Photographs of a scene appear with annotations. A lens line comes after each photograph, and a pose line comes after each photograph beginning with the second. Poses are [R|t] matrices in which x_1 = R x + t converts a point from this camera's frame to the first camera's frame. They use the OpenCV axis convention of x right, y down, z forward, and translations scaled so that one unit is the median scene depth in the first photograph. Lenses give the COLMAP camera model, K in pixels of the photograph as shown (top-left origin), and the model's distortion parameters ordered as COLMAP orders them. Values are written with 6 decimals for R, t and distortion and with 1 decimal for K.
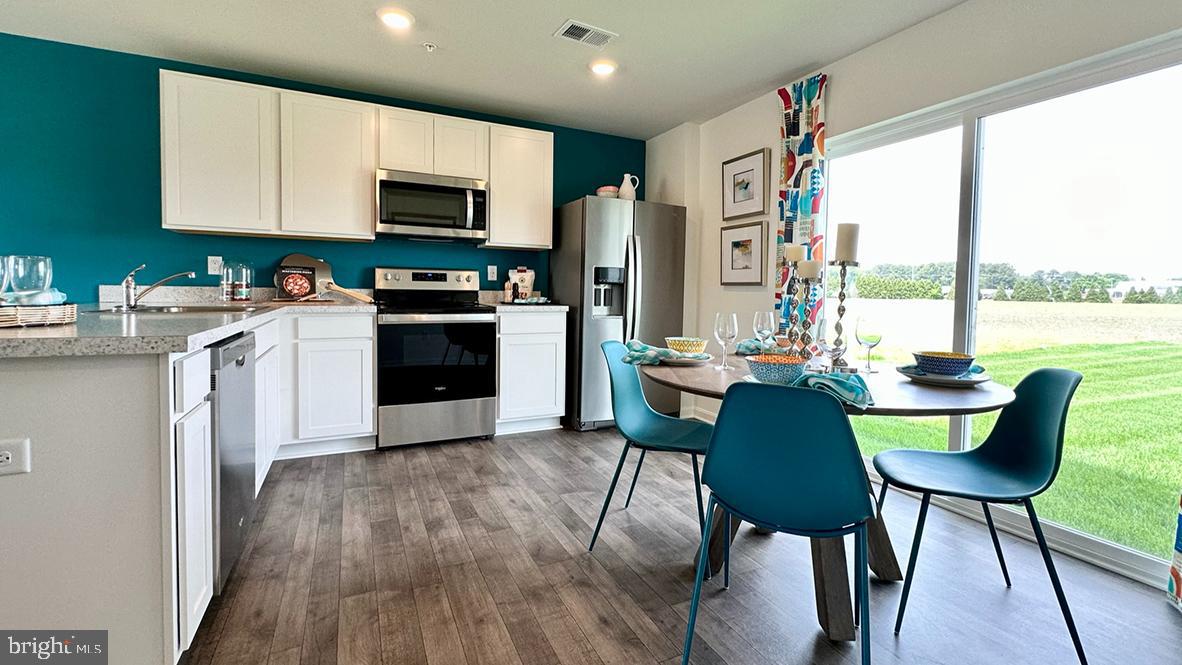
lens RADIAL K [[499.6, 0, 602.1], [0, 499.6, 328.7], [0, 0, 1]] dist [-0.025178, 0.000010]
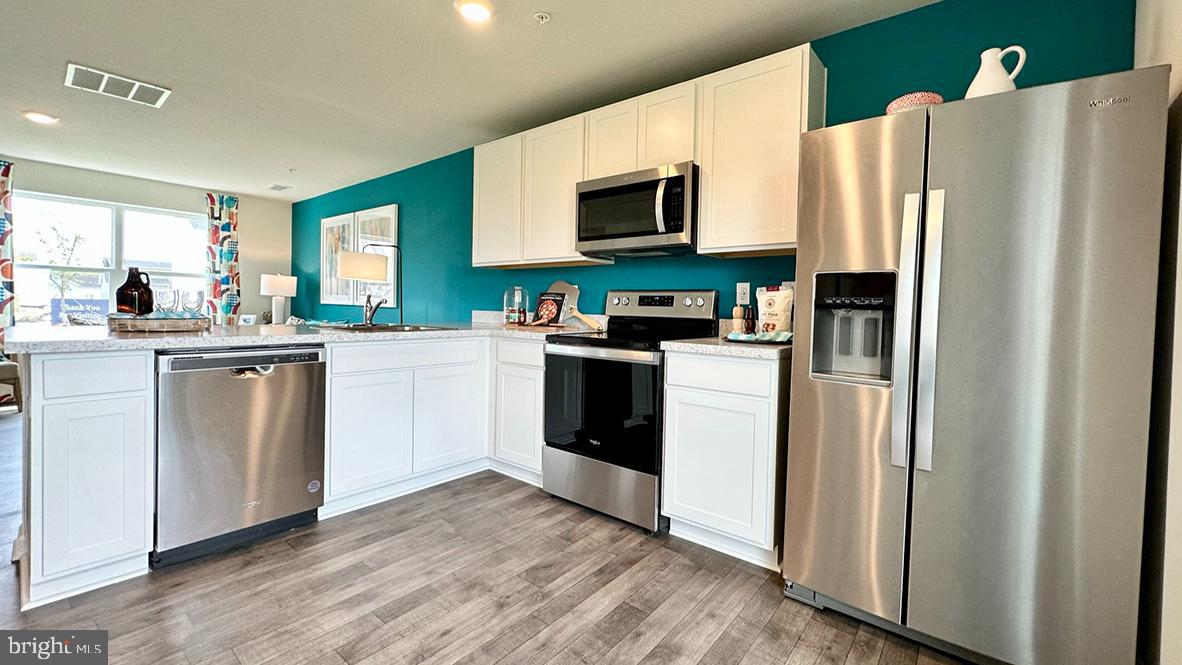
lens RADIAL K [[486.4, 0, 593.6], [0, 486.4, 324.2], [0, 0, 1]] dist [-0.001896, -0.000111]
pose [[0.405833, 0.023349, -0.913649, 0.385310], [-0.086553, 0.996163, -0.012989, -0.056911], [0.909840, 0.084351, 0.406297, 0.708203]]
